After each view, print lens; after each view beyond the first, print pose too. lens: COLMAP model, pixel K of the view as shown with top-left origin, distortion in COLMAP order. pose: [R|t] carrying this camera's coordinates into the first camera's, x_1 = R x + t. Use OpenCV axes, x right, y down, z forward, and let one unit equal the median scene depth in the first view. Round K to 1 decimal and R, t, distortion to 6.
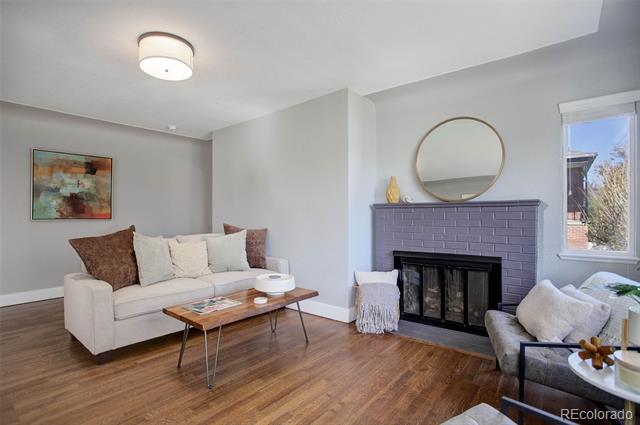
lens RADIAL K [[310.7, 0, 315.8], [0, 310.7, 213.3], [0, 0, 1]] dist [-0.044712, 0.007188]
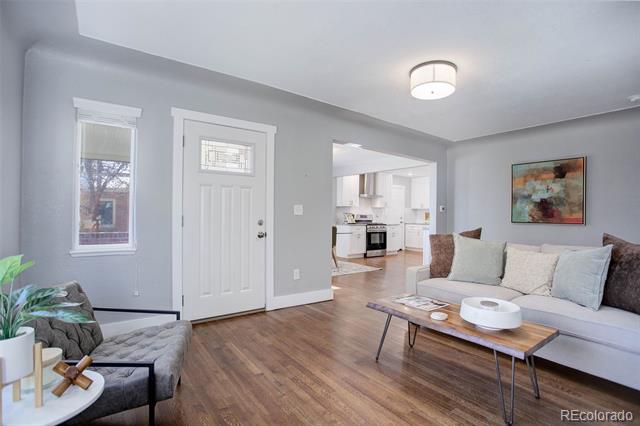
lens RADIAL K [[310.7, 0, 318.0], [0, 310.7, 214.1], [0, 0, 1]] dist [-0.044712, 0.007188]
pose [[-0.251237, -0.007457, -0.967897, 0.427566], [-0.012585, 0.999911, -0.004437, 0.002400], [0.967844, 0.011066, -0.251308, 0.509235]]
